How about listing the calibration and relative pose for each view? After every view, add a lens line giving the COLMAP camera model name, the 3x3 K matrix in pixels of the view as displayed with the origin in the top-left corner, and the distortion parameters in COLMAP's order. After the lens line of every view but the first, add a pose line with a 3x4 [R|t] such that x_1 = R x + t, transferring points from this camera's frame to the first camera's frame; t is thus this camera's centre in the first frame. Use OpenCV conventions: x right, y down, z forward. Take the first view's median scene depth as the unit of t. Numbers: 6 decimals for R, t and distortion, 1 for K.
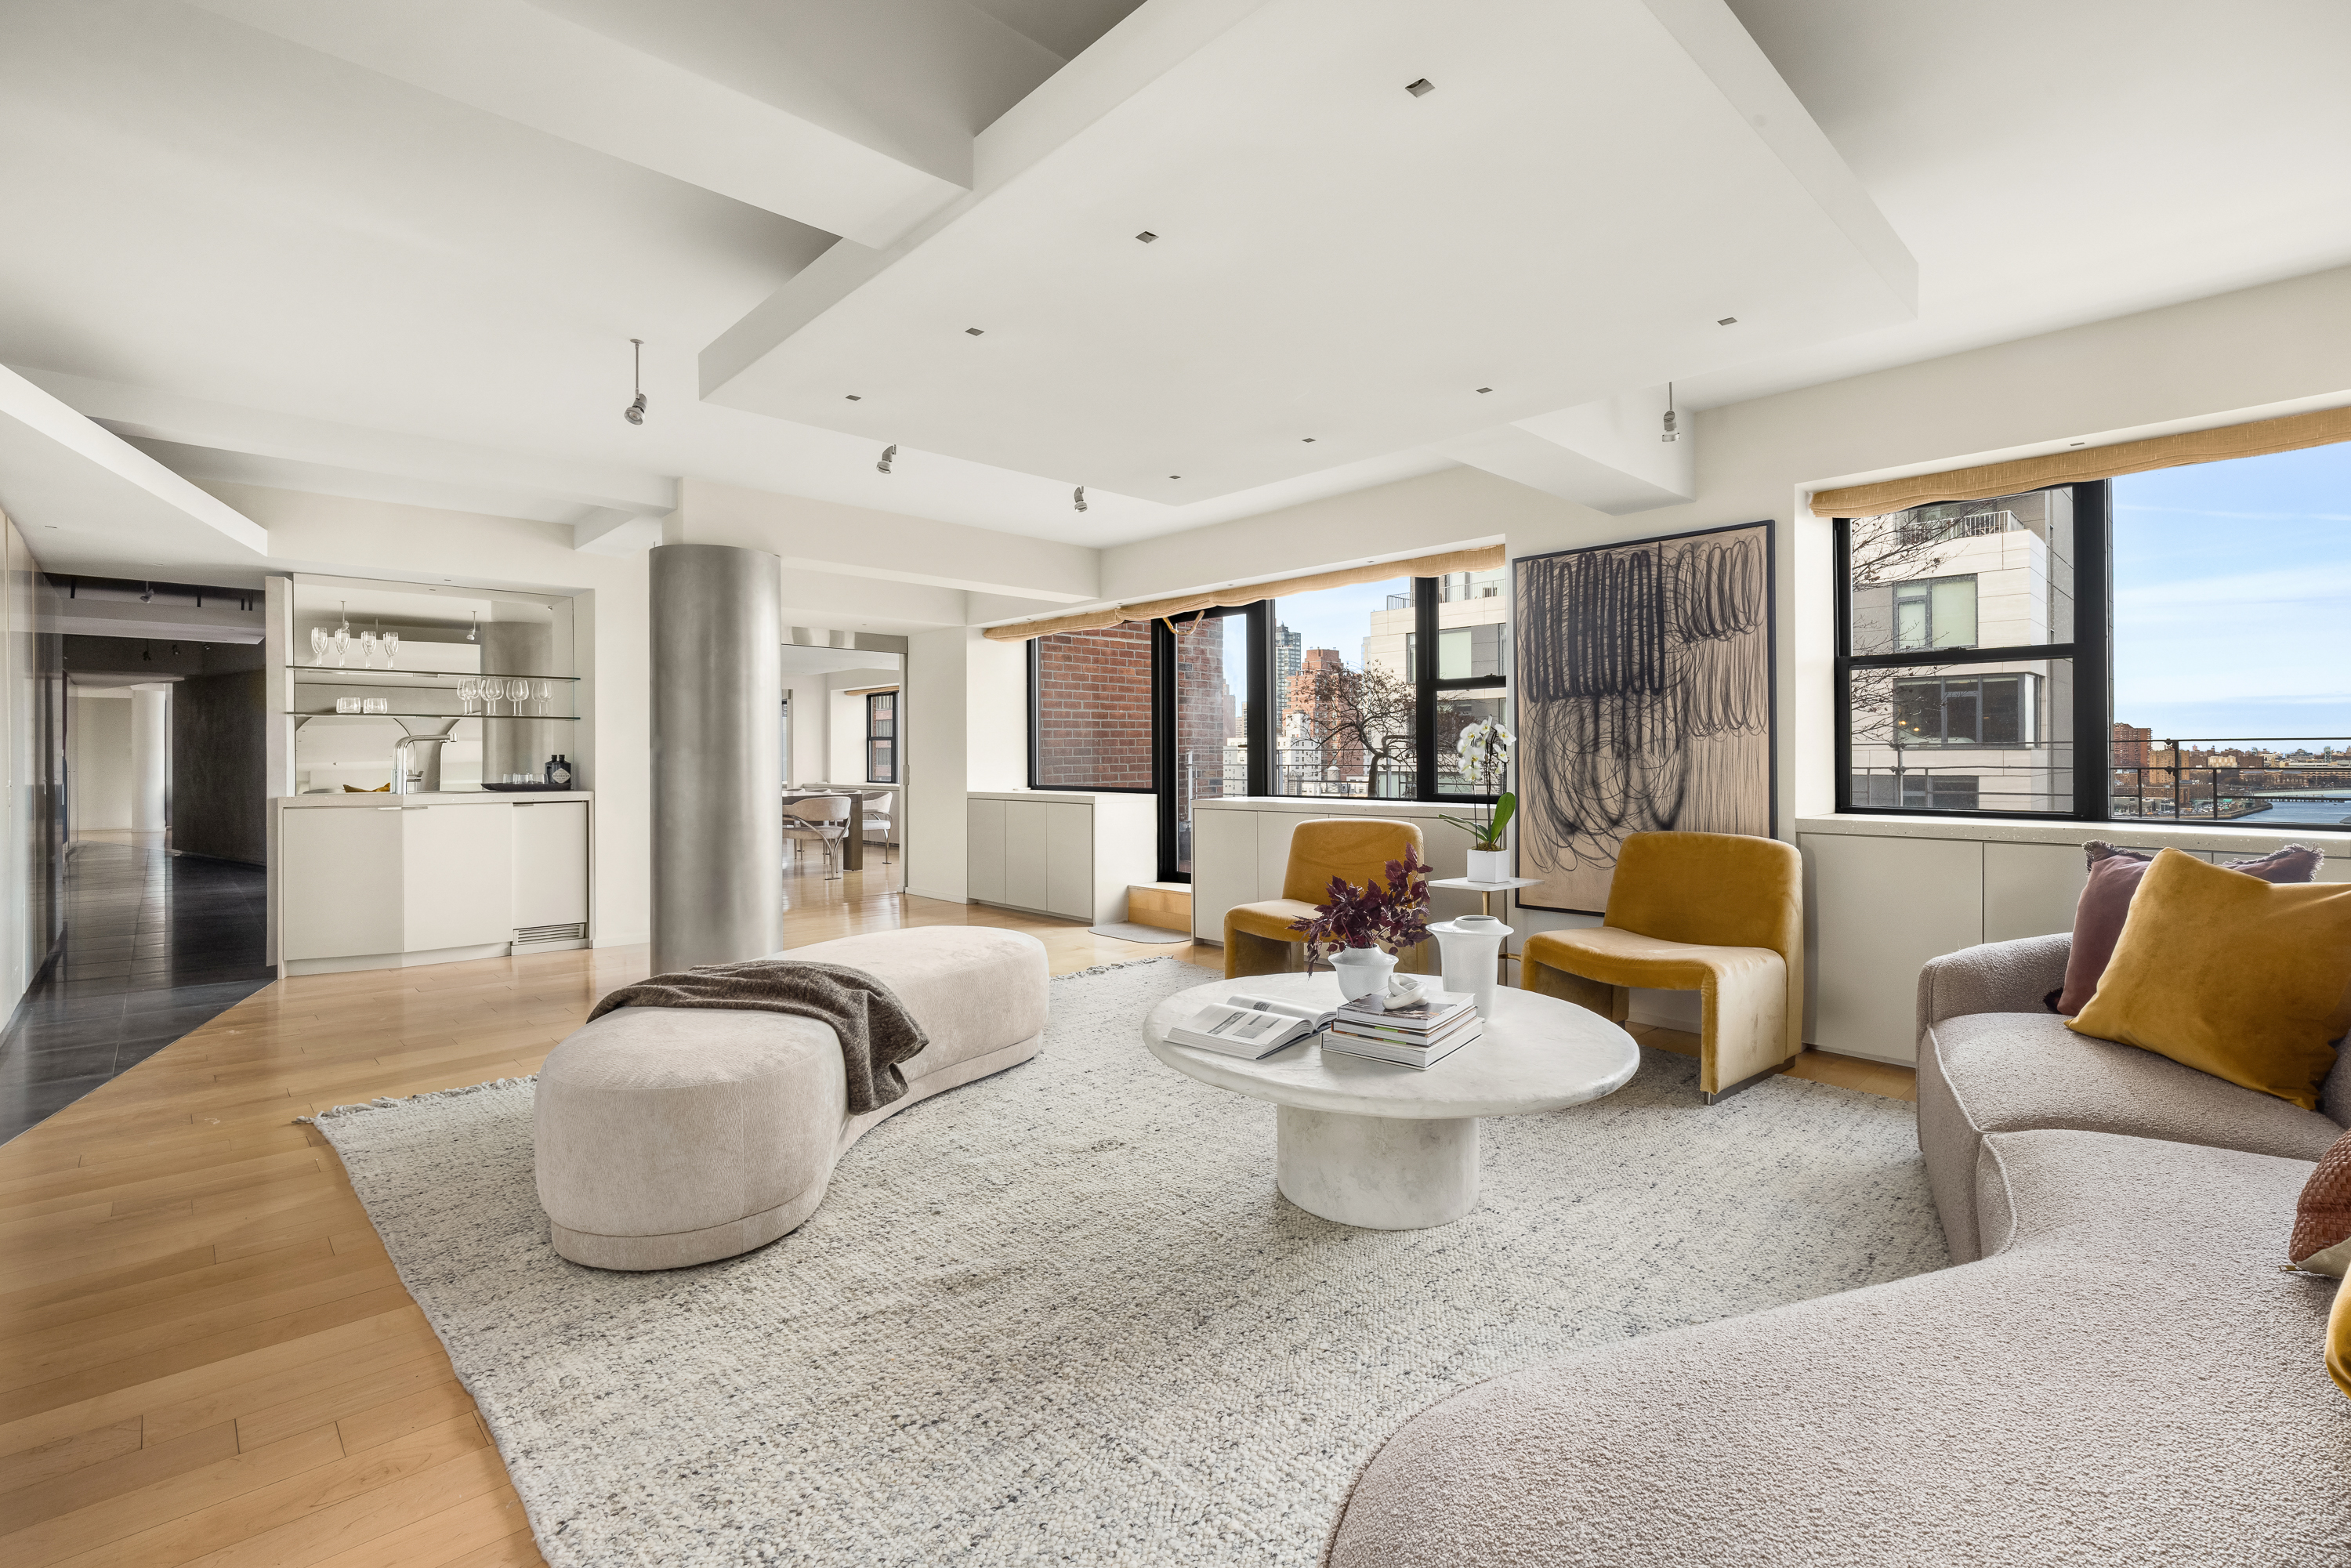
lens RADIAL K [[1103.3, 0, 1175.2], [0, 1103.3, 765.1], [0, 0, 1]] dist [0.002634, 0.000191]
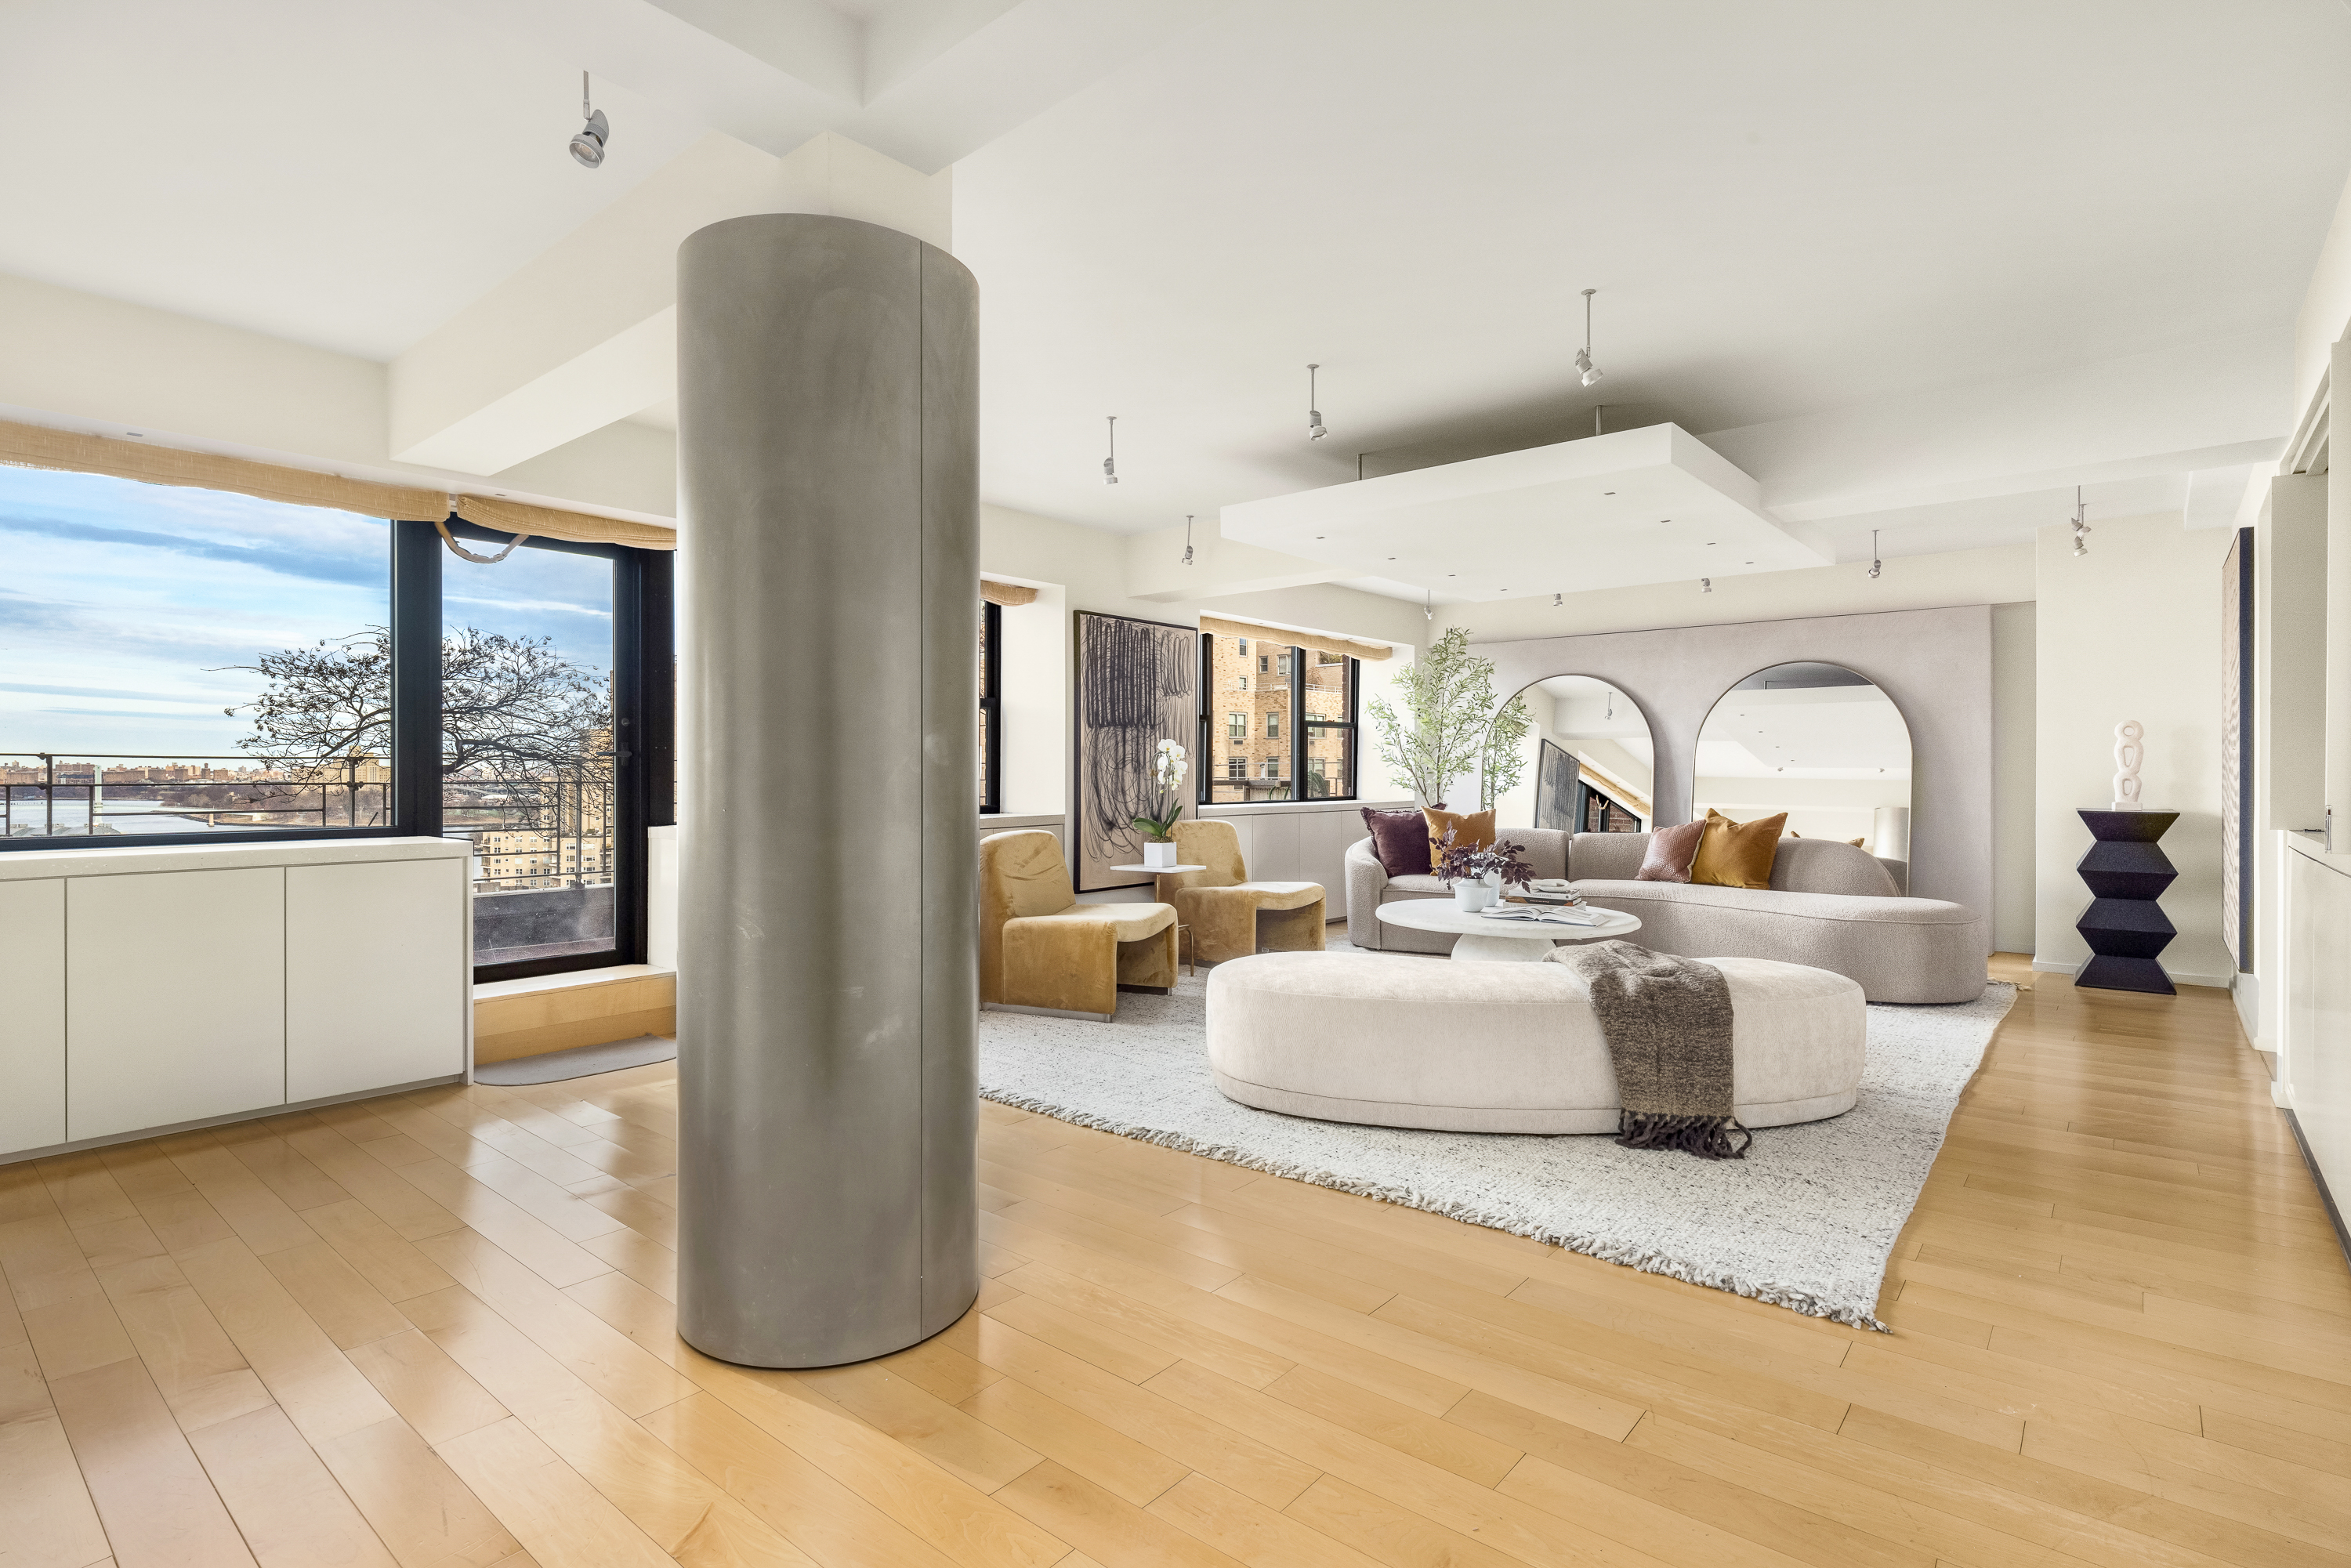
lens RADIAL K [[1172.8, 0, 1171.8], [0, 1172.8, 779.2], [0, 0, 1]] dist [-0.021709, -0.000238]
pose [[-0.129919, -0.005592, 0.991509, -1.057439], [0.007941, 0.999946, 0.006680, -0.007195], [-0.991493, 0.008741, -0.129868, 1.124945]]
